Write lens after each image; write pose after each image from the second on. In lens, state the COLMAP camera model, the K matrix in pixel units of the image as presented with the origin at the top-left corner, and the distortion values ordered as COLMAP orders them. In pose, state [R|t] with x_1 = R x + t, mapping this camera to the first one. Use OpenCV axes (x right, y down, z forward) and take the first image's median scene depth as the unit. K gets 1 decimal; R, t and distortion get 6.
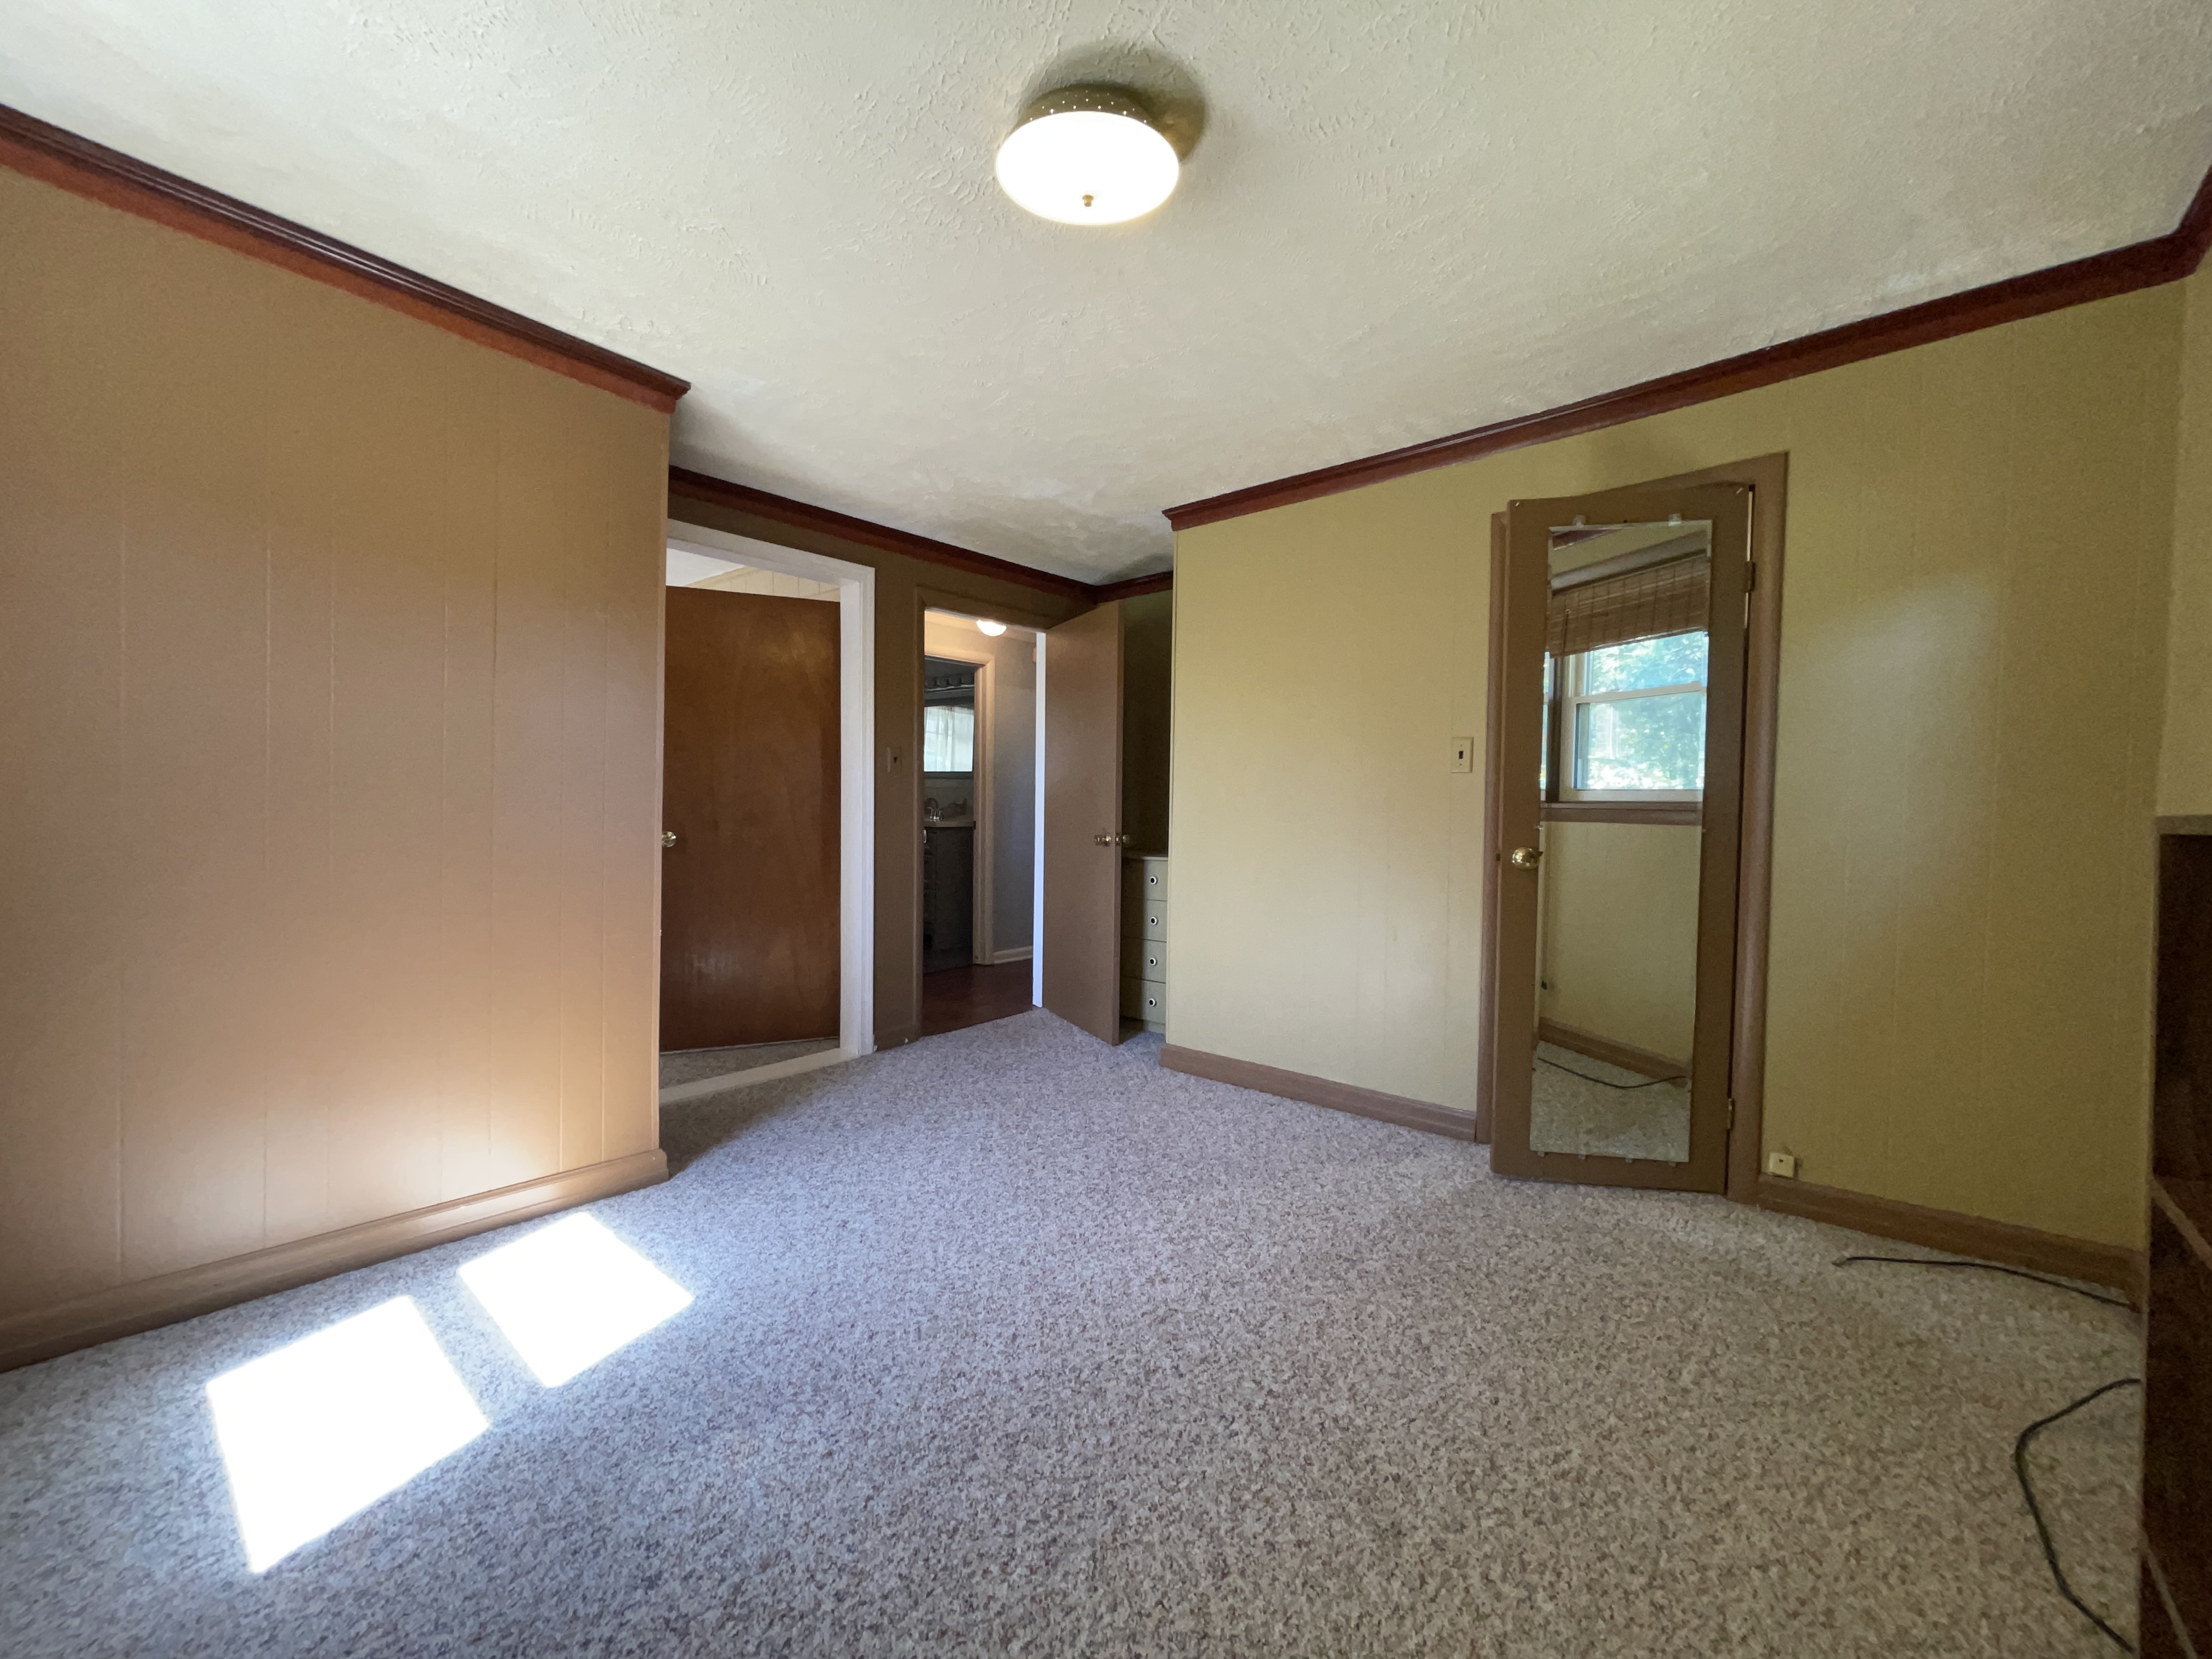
lens RADIAL K [[896.4, 0, 1102.3], [0, 896.4, 820.7], [0, 0, 1]] dist [0.000730, 0.002183]
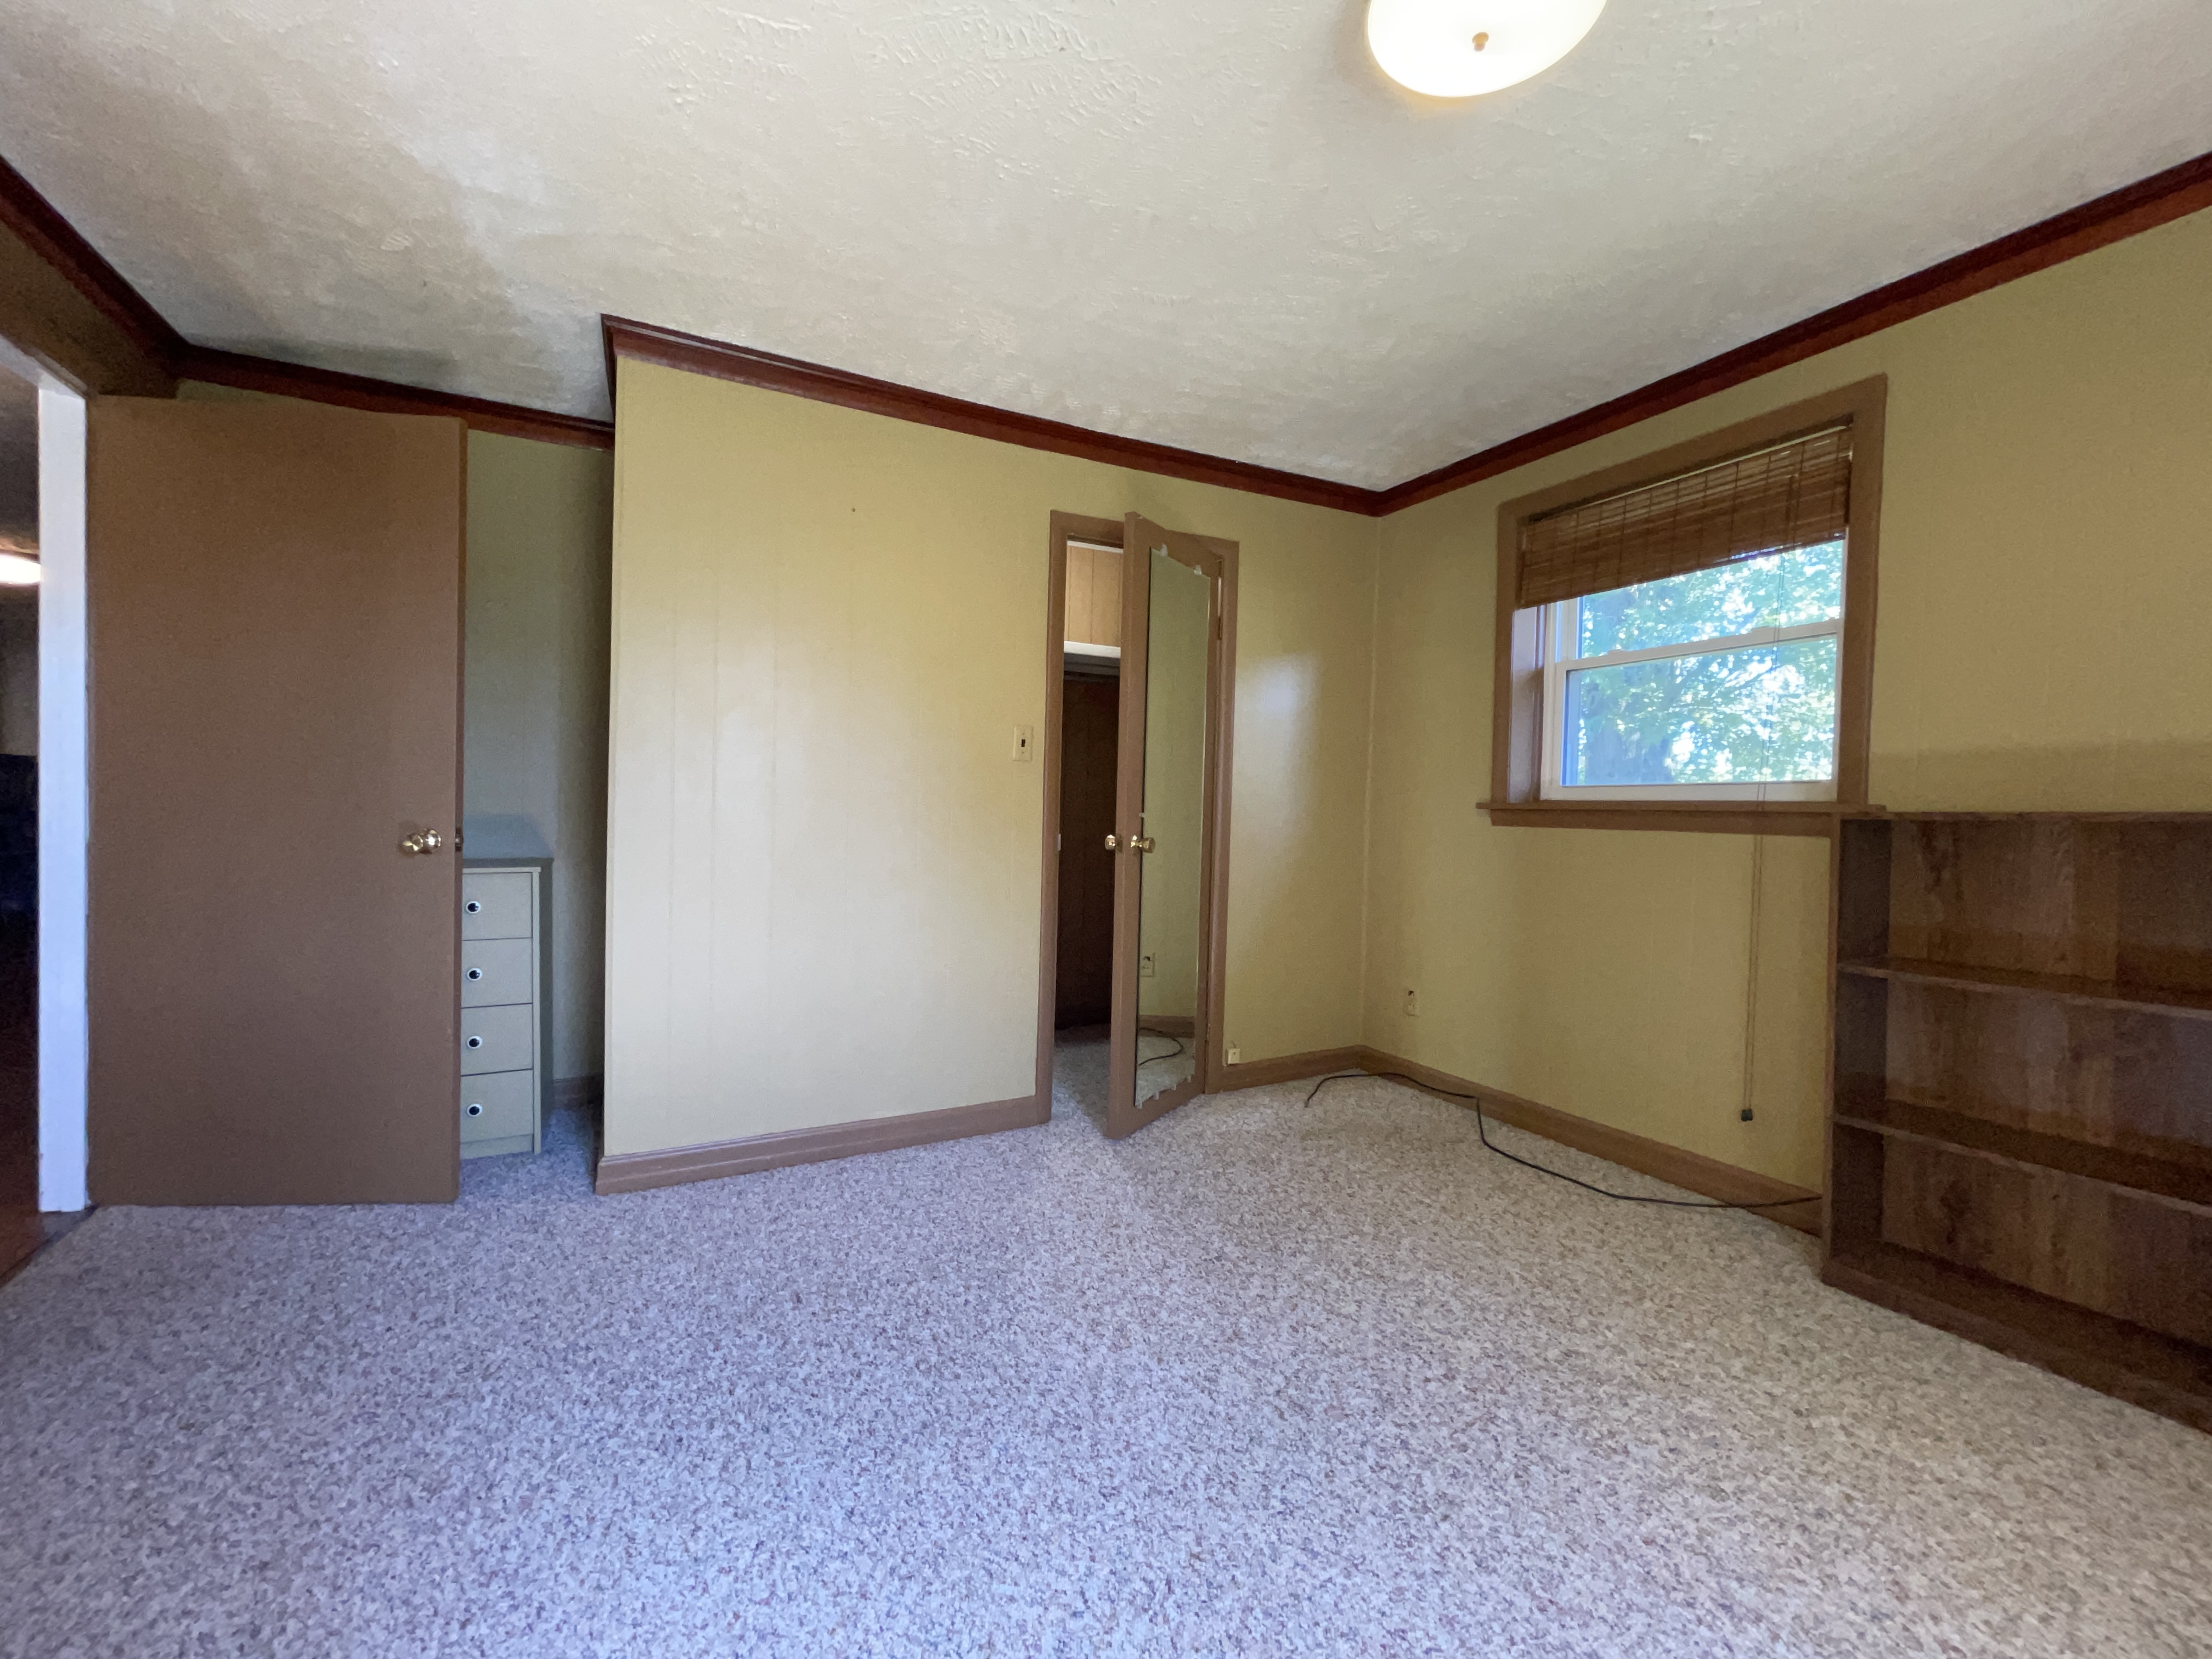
lens RADIAL K [[896.4, 0, 1096.4], [0, 896.4, 830.1], [0, 0, 1]] dist [0.000730, 0.002183]
pose [[0.368948, -0.024428, 0.929129, -0.524512], [-0.002998, 0.999618, 0.027472, -0.006225], [-0.929445, -0.012922, 0.368734, 0.590794]]
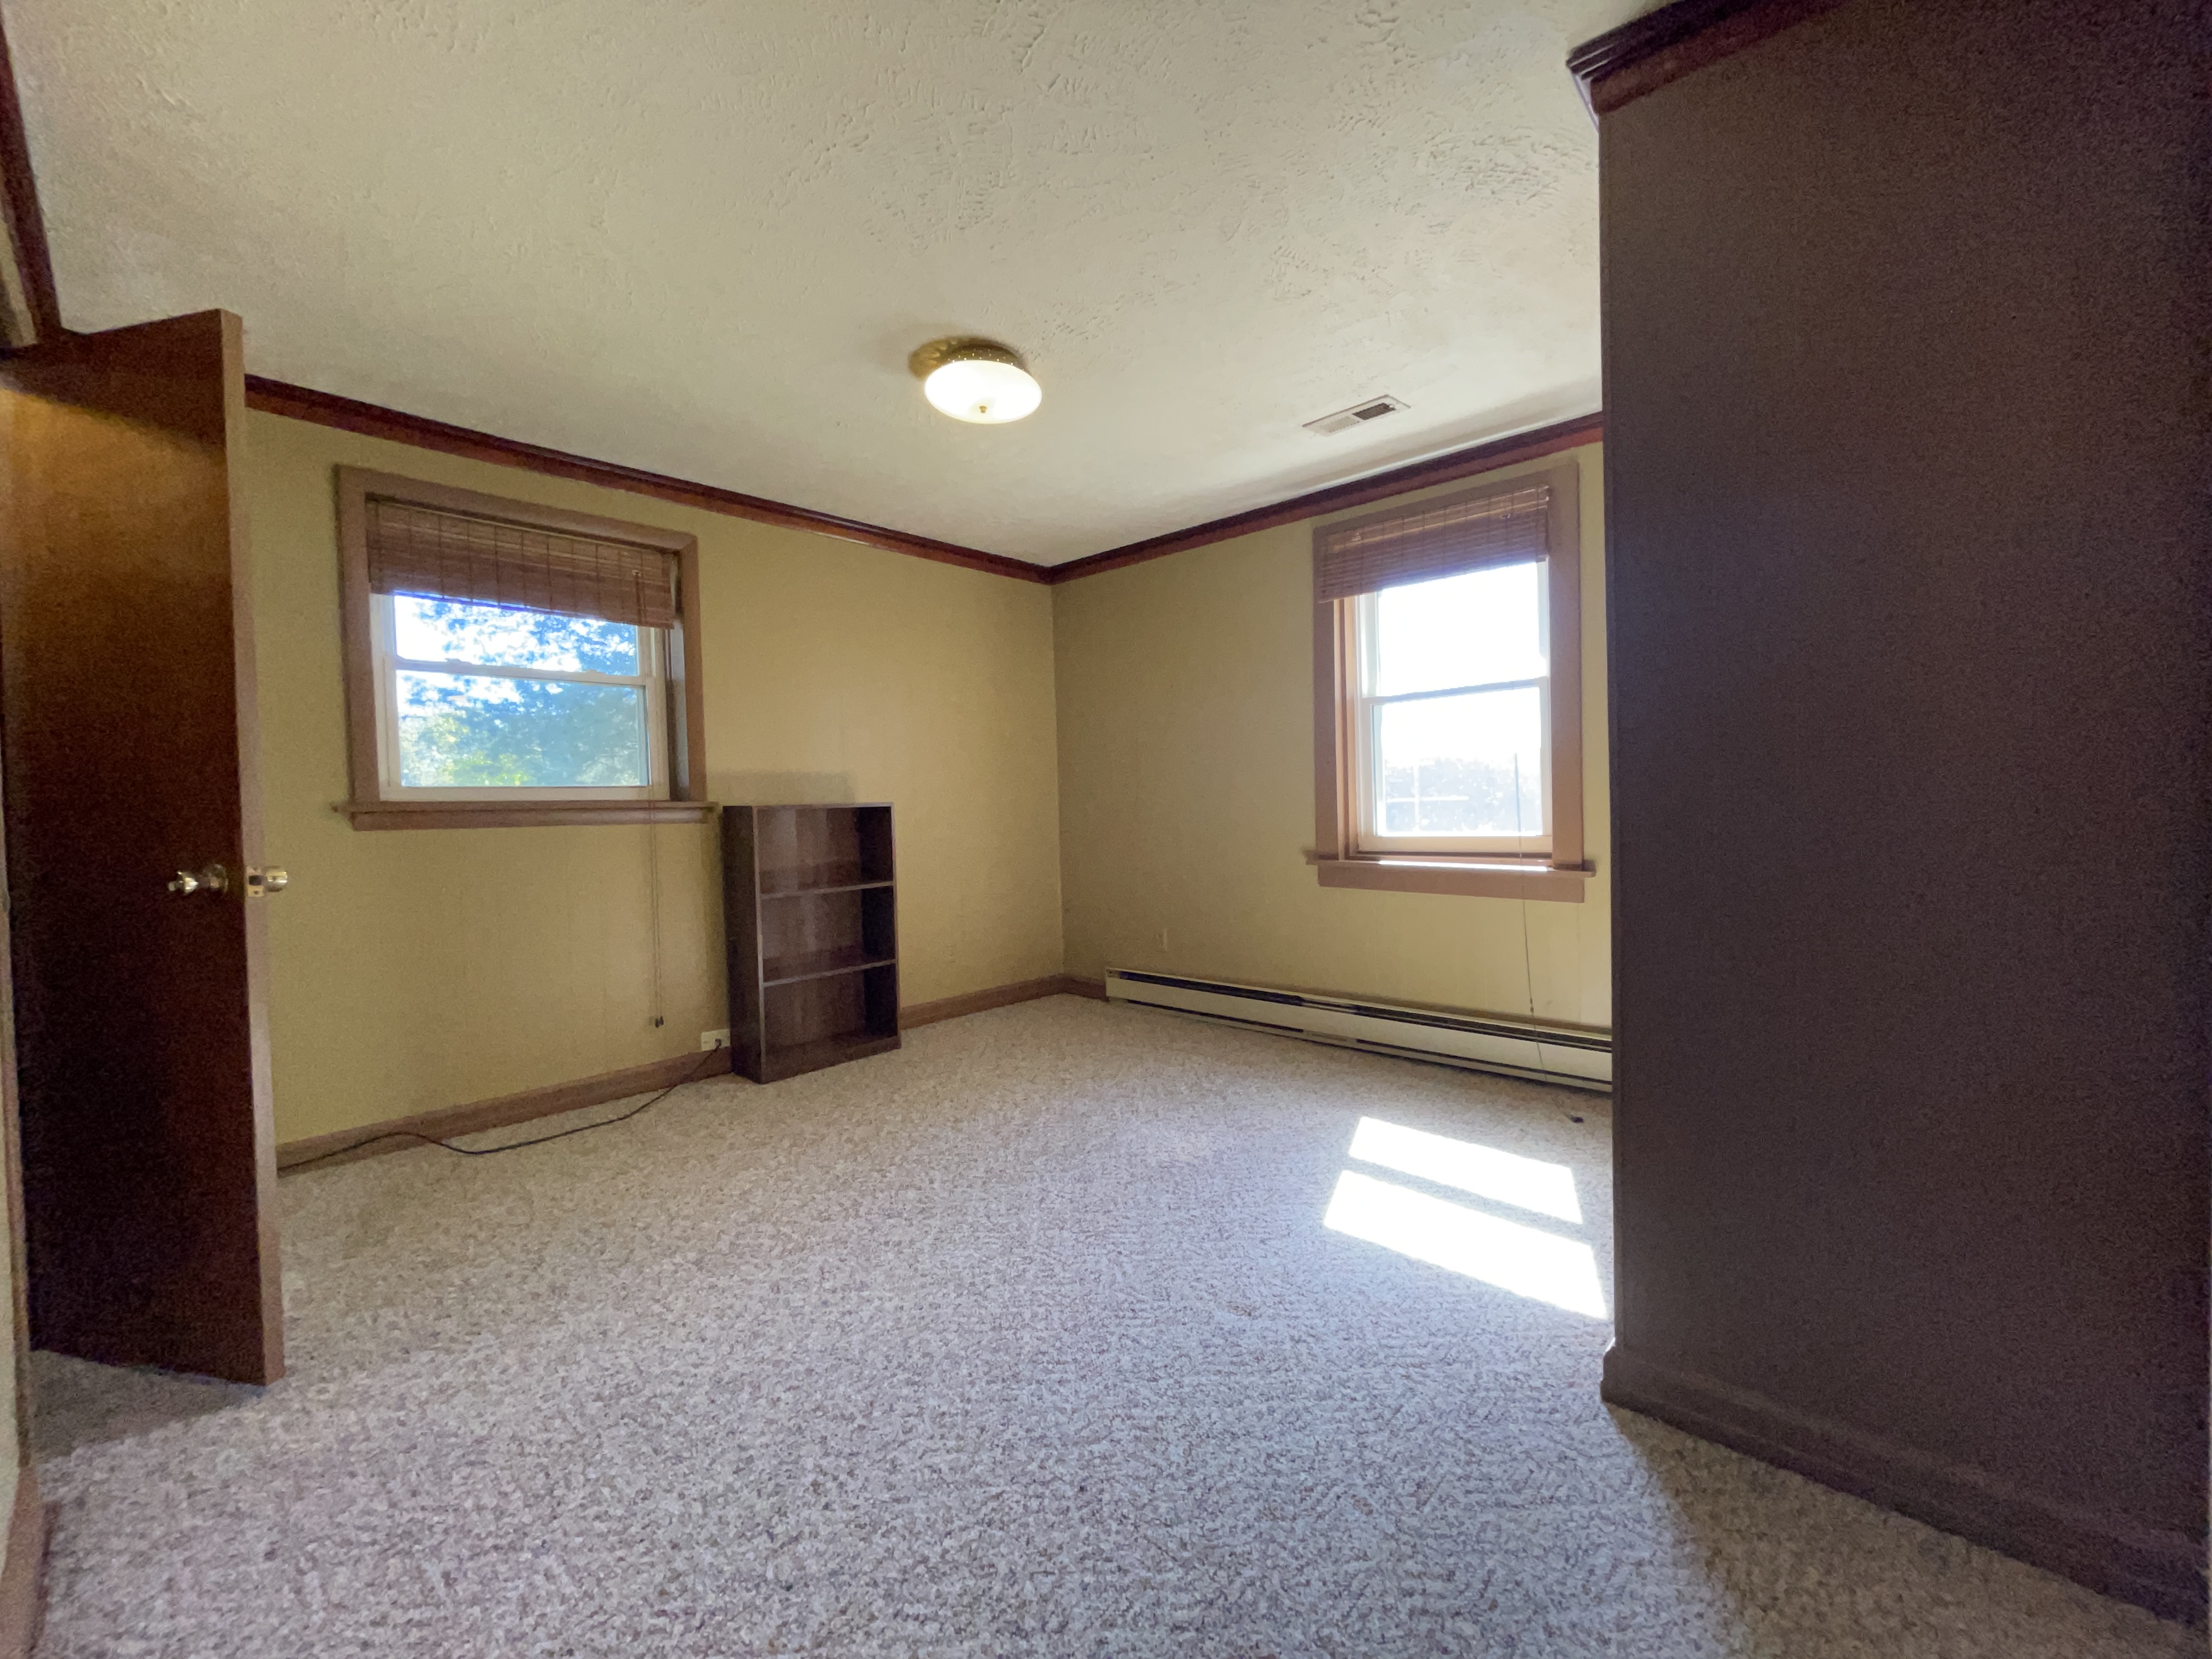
lens RADIAL K [[896.4, 0, 1111.7], [0, 896.4, 806.1], [0, 0, 1]] dist [0.000730, 0.002183]
pose [[-0.999348, 0.011541, 0.034217, -0.165541], [0.011961, 0.999855, 0.012095, -0.011511], [-0.034072, 0.012497, -0.999341, 1.508020]]
